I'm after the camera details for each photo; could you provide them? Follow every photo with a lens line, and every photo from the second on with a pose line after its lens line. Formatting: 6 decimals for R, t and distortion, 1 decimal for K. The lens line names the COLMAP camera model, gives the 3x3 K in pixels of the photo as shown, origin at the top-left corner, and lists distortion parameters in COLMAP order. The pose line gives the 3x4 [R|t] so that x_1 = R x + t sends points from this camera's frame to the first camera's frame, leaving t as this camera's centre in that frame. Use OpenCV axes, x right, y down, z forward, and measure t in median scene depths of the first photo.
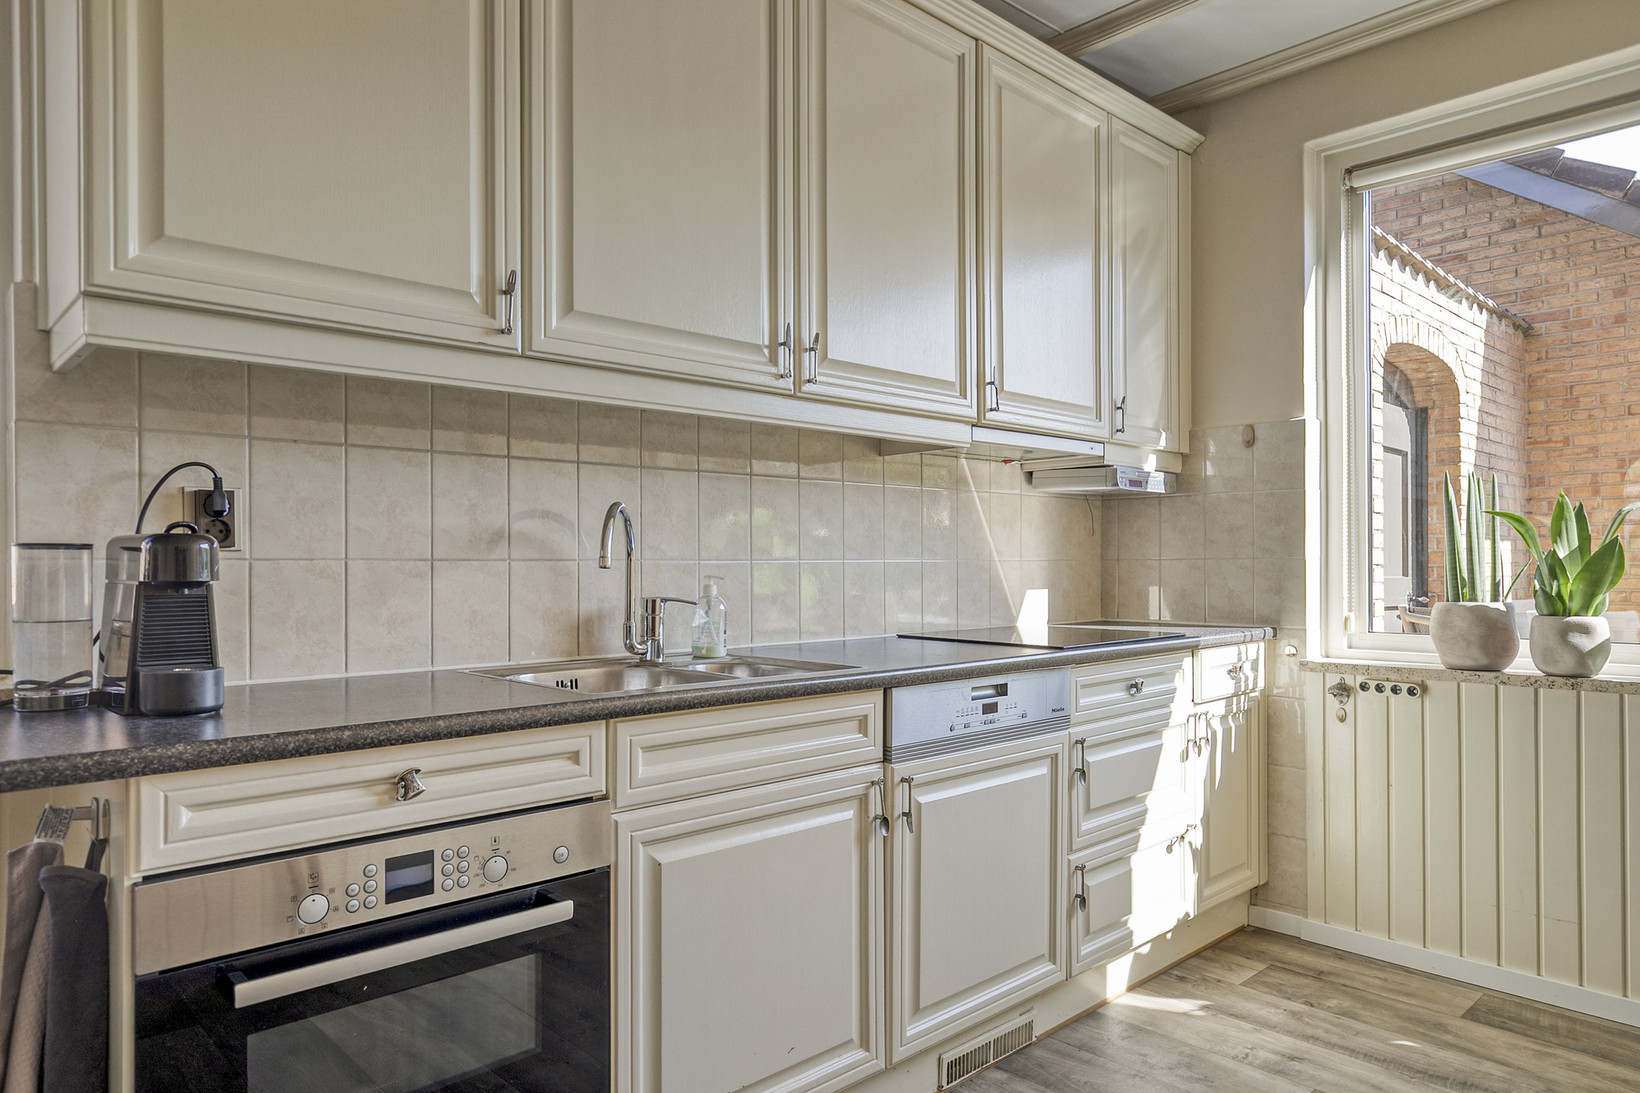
lens RADIAL K [[1030.8, 0, 825.8], [0, 1030.8, 558.0], [0, 0, 1]] dist [-0.003015, 0.002637]
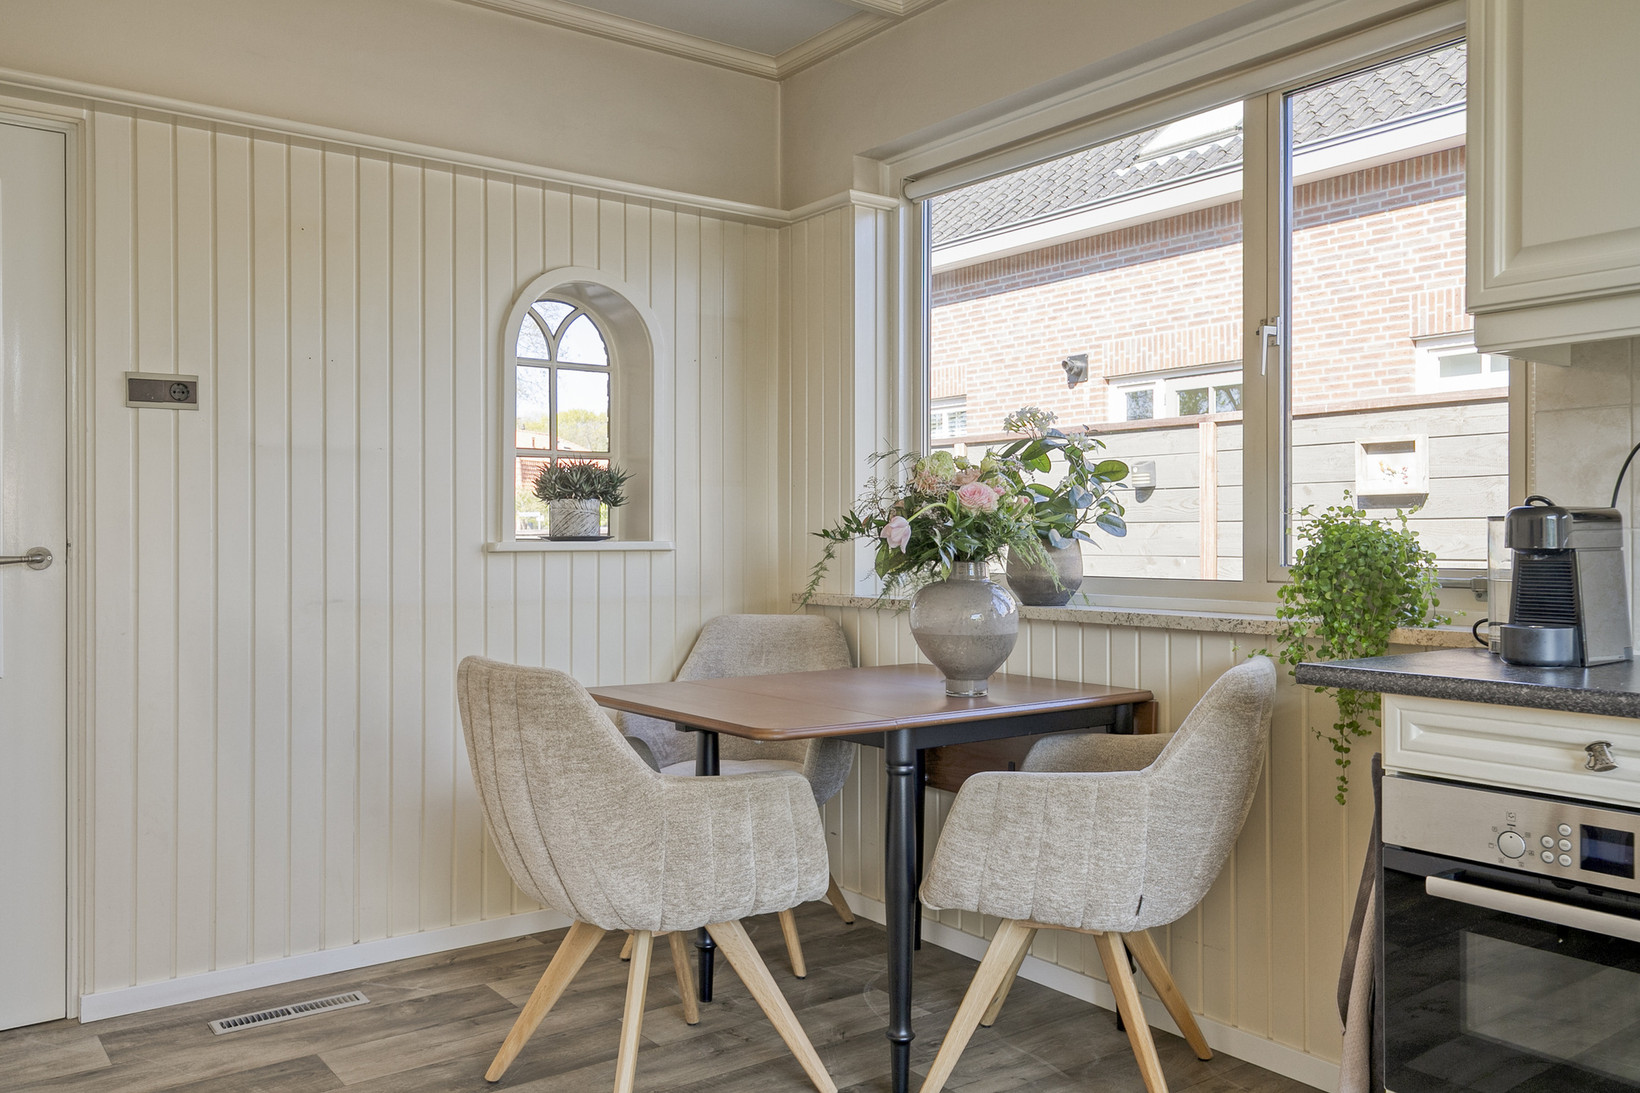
lens RADIAL K [[1311.1, 0, 816.9], [0, 1311.1, 538.6], [0, 0, 1]] dist [0.007941, 0.006353]
pose [[-0.115492, 0.005411, -0.993294, 0.456255], [0.006698, 0.999967, 0.004668, -0.000323], [0.993286, -0.006114, -0.115525, 0.194153]]
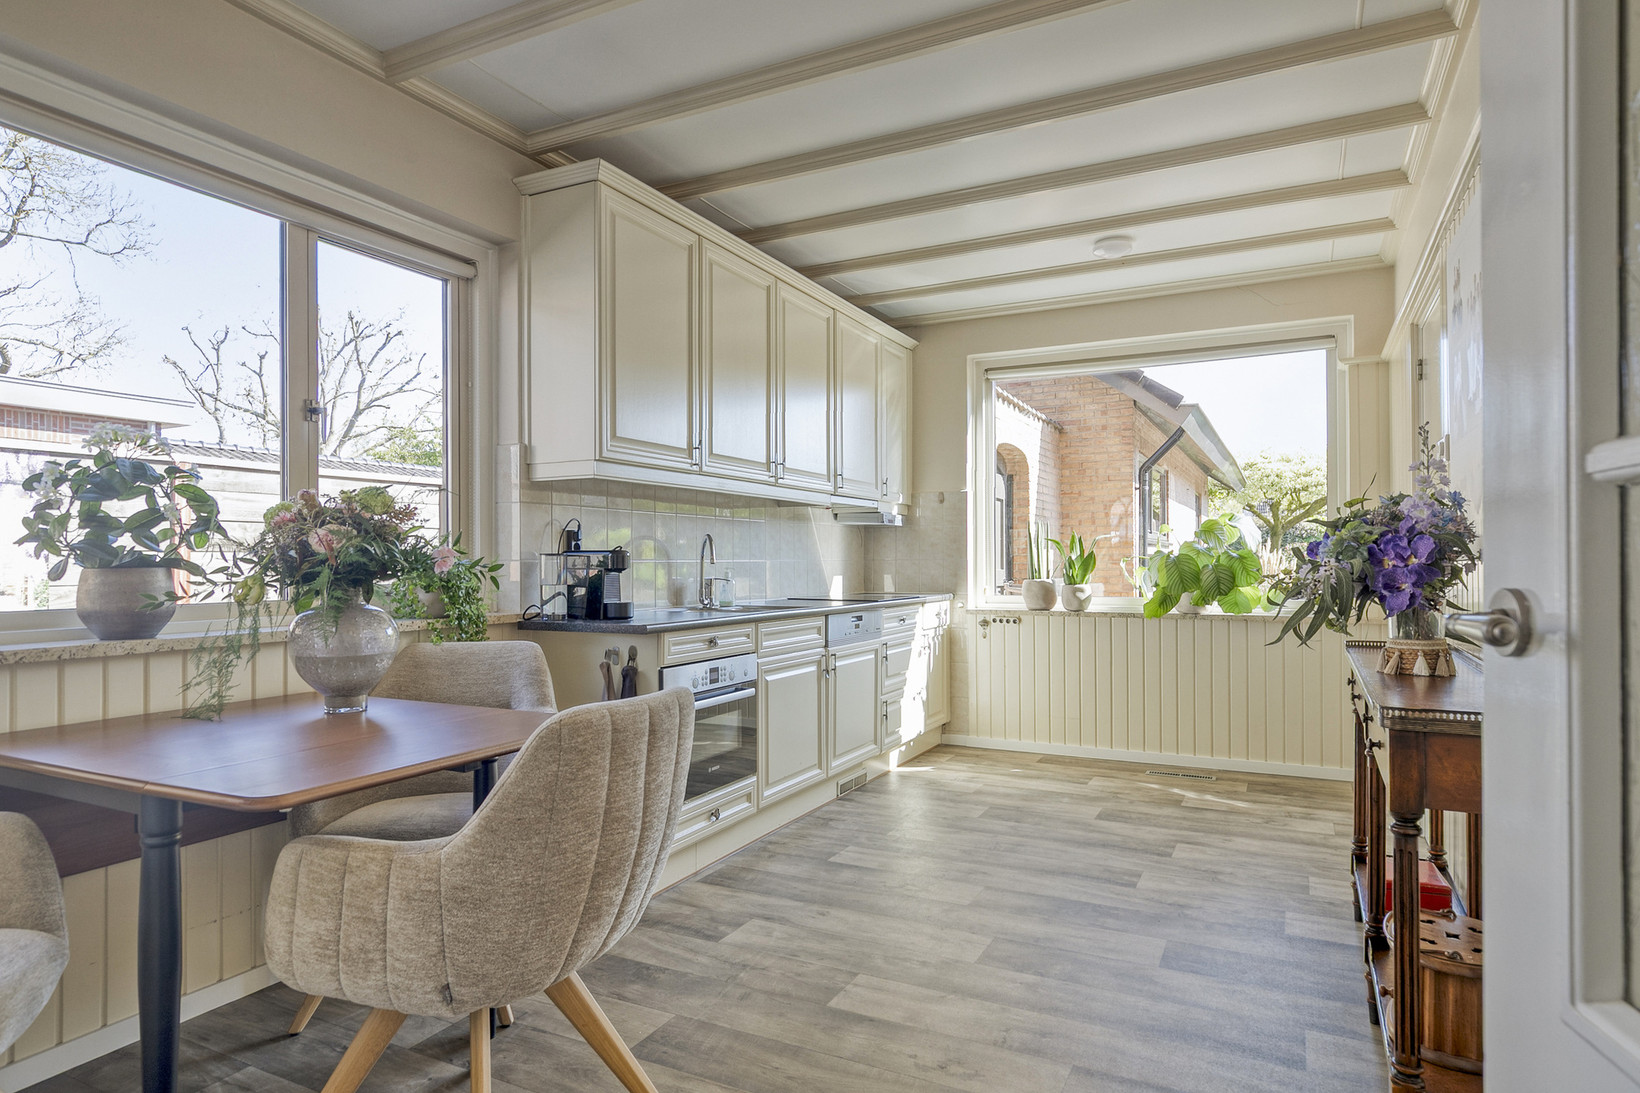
lens RADIAL K [[925.5, 0, 827.6], [0, 925.5, 551.7], [0, 0, 1]] dist [-0.004149, -0.000767]
pose [[0.939230, 0.003537, 0.343271, -0.474945], [-0.001346, 0.999977, -0.006621, -0.002612], [-0.343286, 0.005756, 0.939213, -0.700380]]
